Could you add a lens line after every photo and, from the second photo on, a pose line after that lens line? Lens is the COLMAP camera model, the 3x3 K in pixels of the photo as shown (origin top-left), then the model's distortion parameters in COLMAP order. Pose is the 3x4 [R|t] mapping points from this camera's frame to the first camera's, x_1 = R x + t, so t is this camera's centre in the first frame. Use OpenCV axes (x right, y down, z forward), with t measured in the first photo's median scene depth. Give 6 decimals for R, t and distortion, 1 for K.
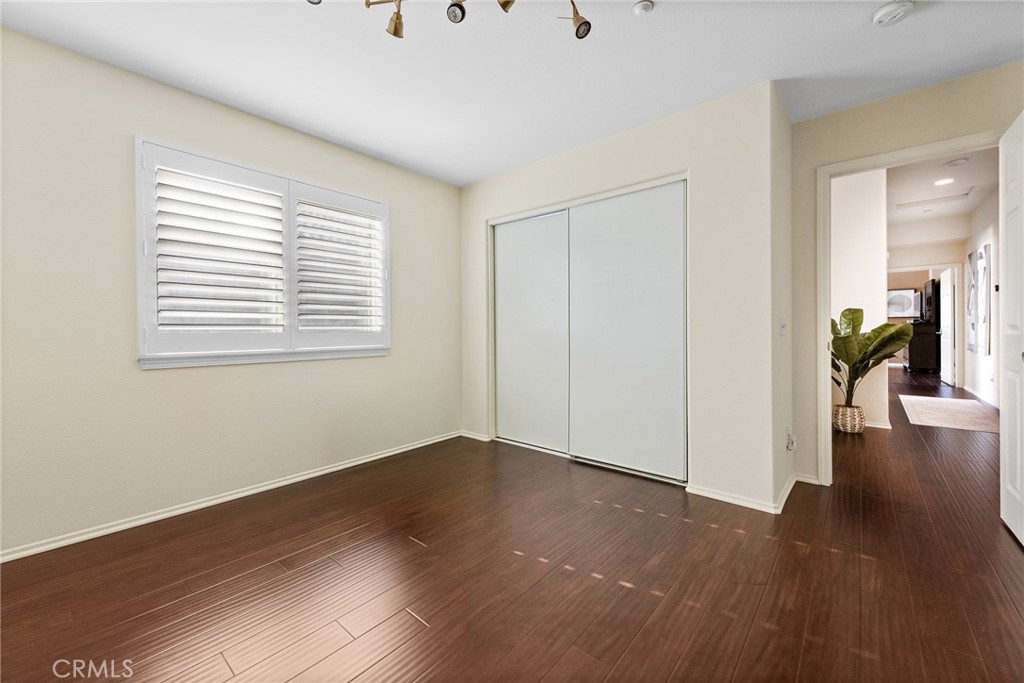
lens RADIAL K [[406.4, 0, 506.4], [0, 406.4, 336.1], [0, 0, 1]] dist [0.004144, 0.000103]
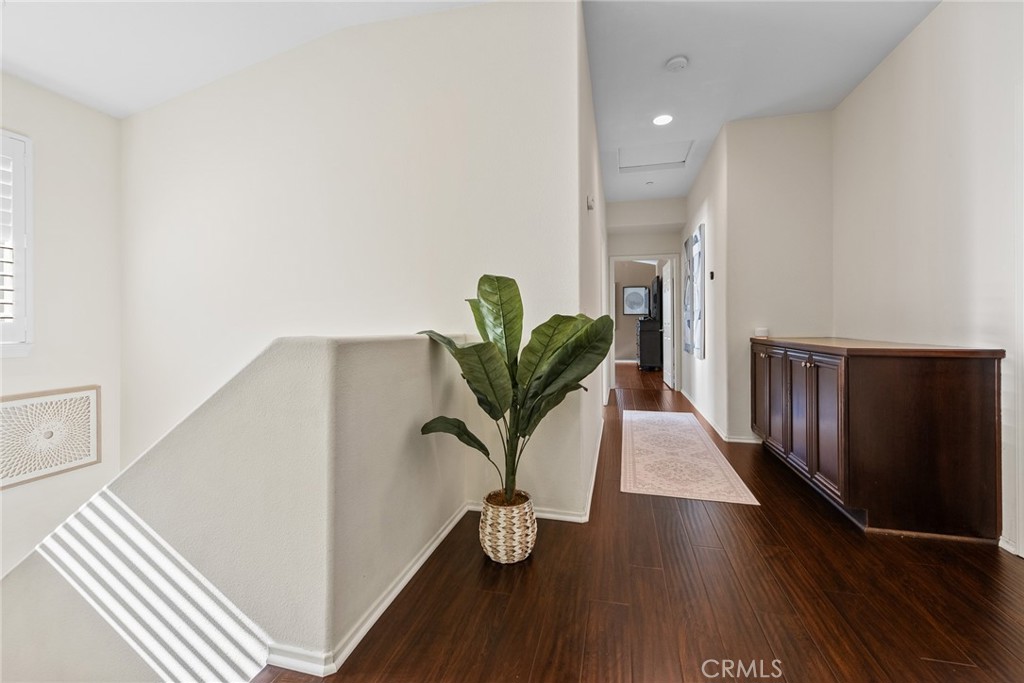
lens RADIAL K [[406.4, 0, 516.4], [0, 406.4, 332.4], [0, 0, 1]] dist [0.004144, 0.000103]
pose [[0.894345, -0.004962, 0.447351, 0.410479], [0.005137, 0.999986, 0.000822, -0.007561], [-0.447349, 0.001563, 0.894358, 0.375870]]
